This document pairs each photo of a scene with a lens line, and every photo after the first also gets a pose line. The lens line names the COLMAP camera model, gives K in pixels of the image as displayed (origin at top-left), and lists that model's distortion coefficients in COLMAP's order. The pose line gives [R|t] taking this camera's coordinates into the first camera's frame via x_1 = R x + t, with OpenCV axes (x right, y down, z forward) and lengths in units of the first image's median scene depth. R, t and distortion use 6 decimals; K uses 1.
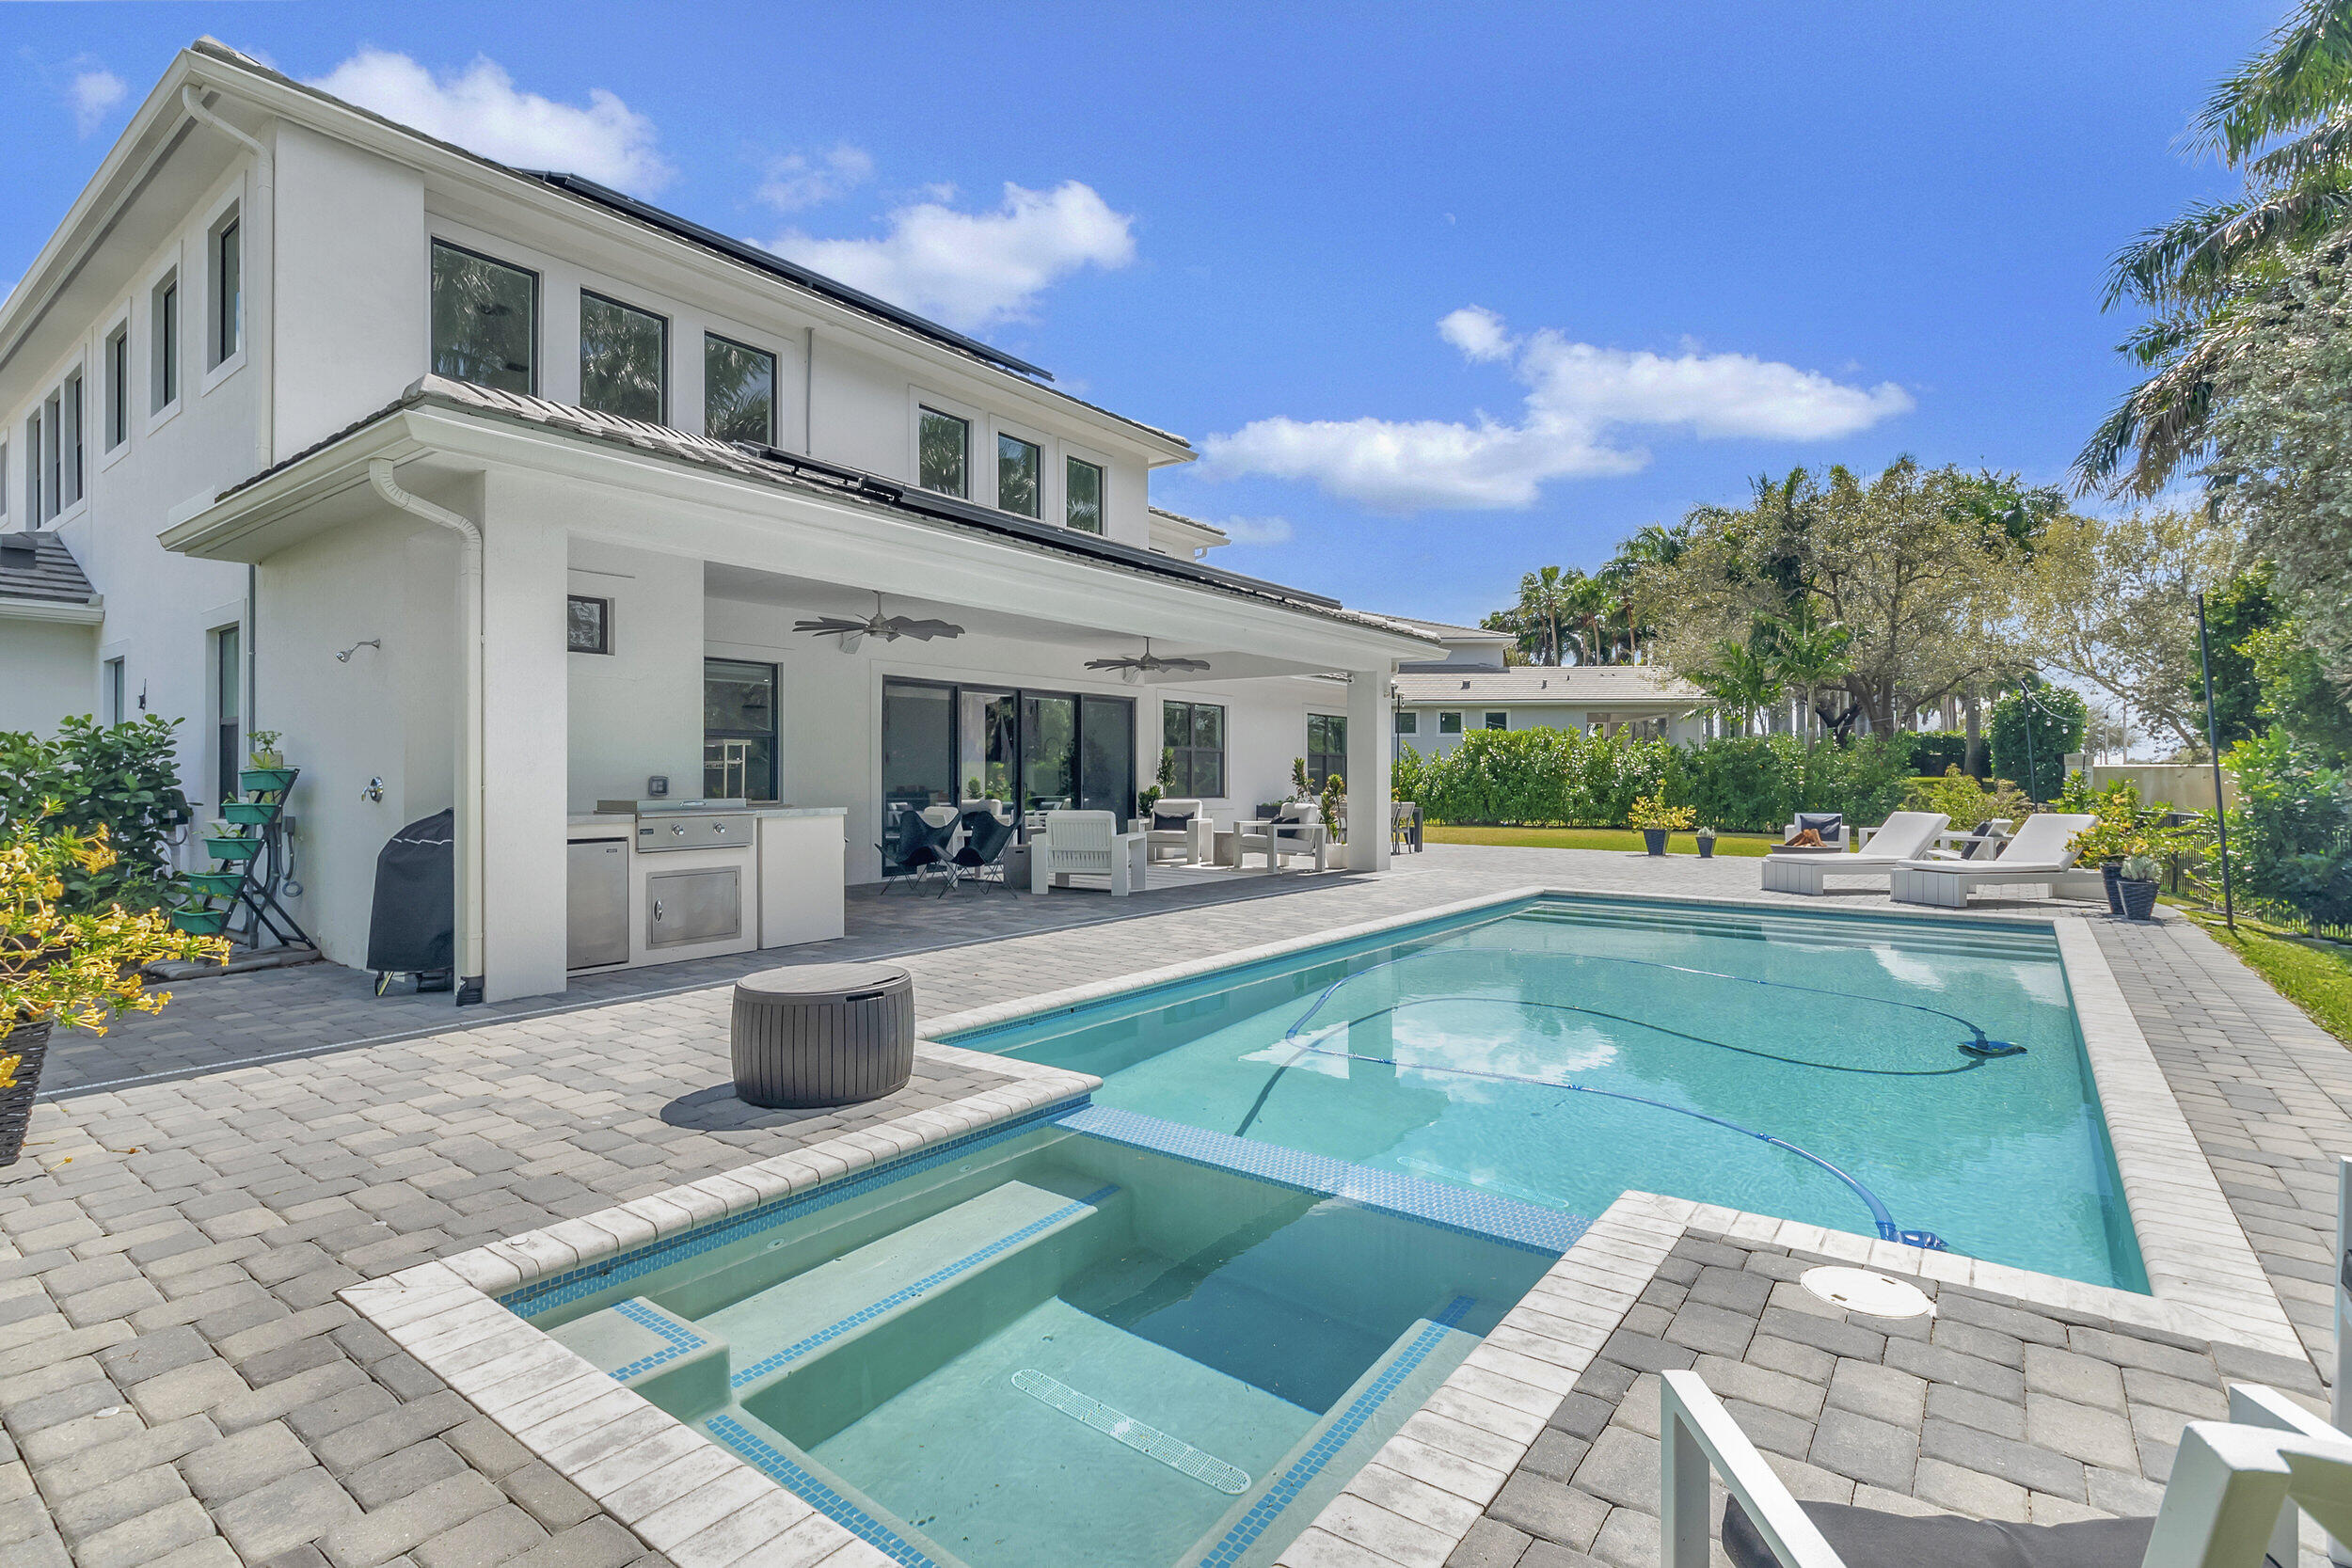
lens RADIAL K [[1122.2, 0, 1155.5], [0, 1122.2, 781.2], [0, 0, 1]] dist [0.010452, -0.000138]
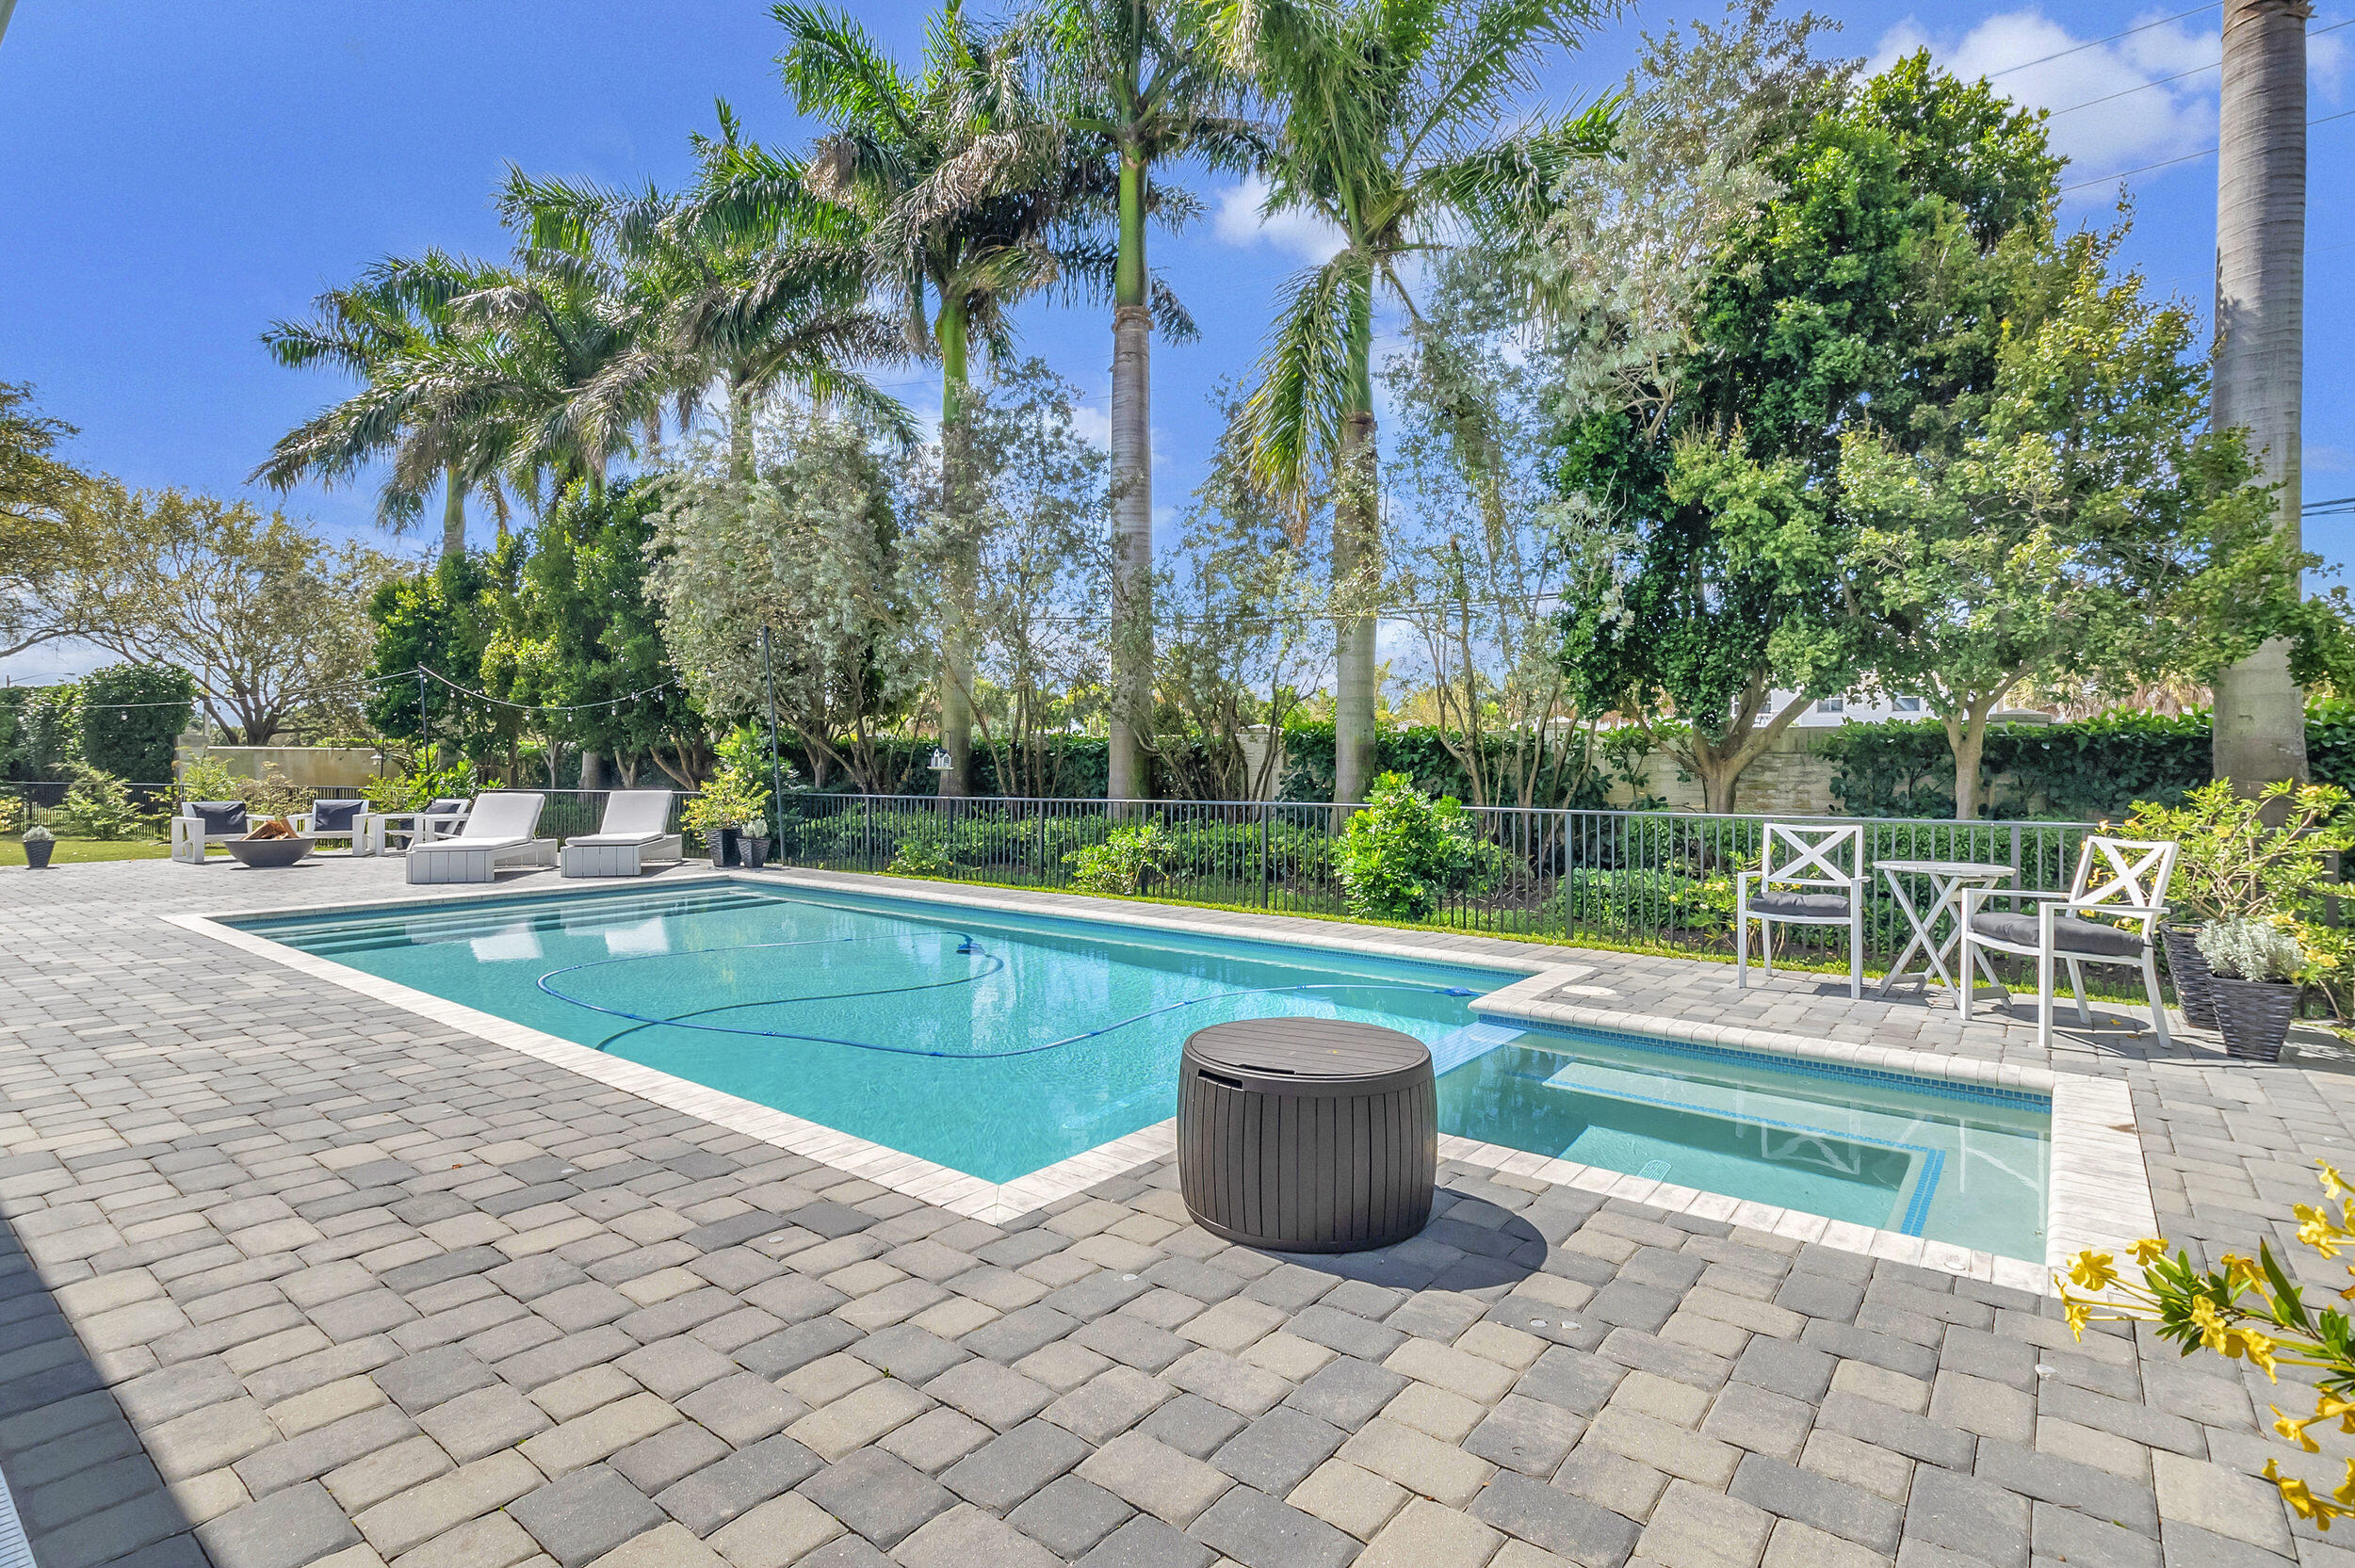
lens RADIAL K [[1123.6, 0, 1182.1], [0, 1123.6, 777.6], [0, 0, 1]] dist [0.010452, -0.000138]
pose [[0.008750, -0.008249, 0.999928, -0.341515], [-0.003171, 0.999961, 0.008277, 0.001568], [-0.999957, -0.003243, 0.008724, 0.373208]]
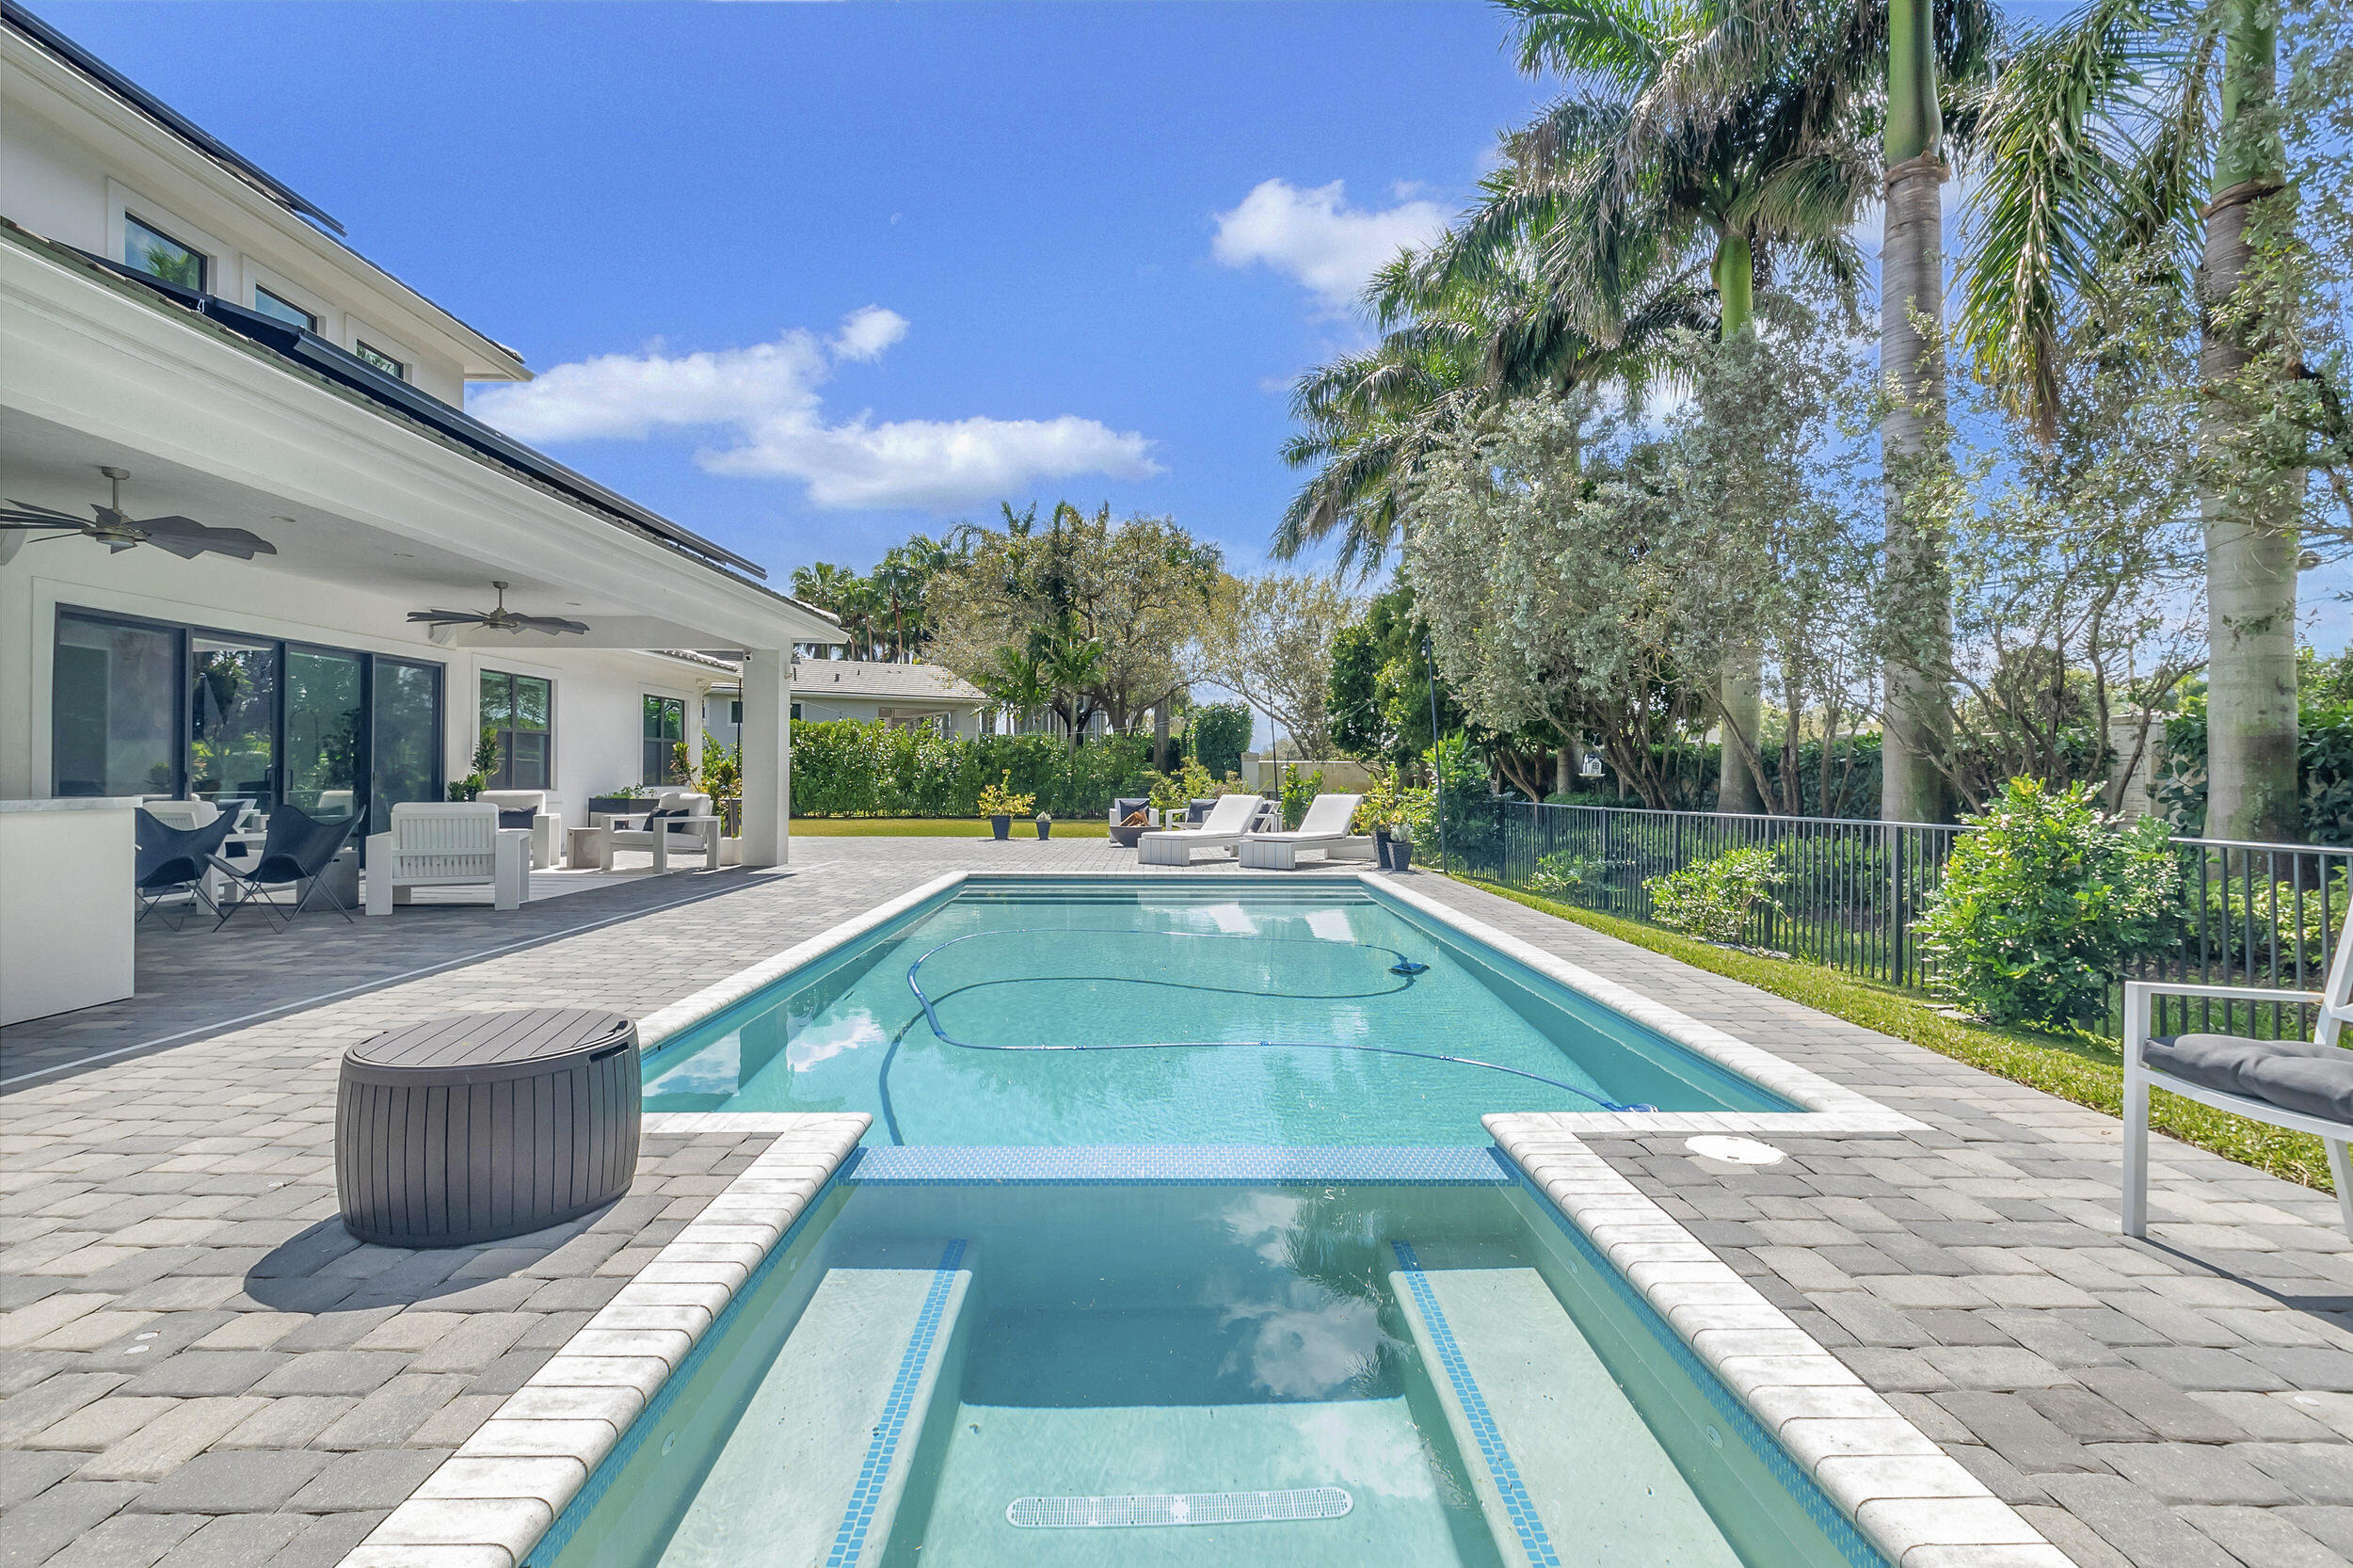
lens RADIAL K [[1122.7, 0, 1164.0], [0, 1122.7, 772.8], [0, 0, 1]] dist [0.010452, -0.000138]
pose [[0.795203, 0.002567, 0.606337, -0.135096], [-0.001443, 0.999996, -0.002340, 0.006214], [-0.606341, 0.000986, 0.795204, 0.077708]]
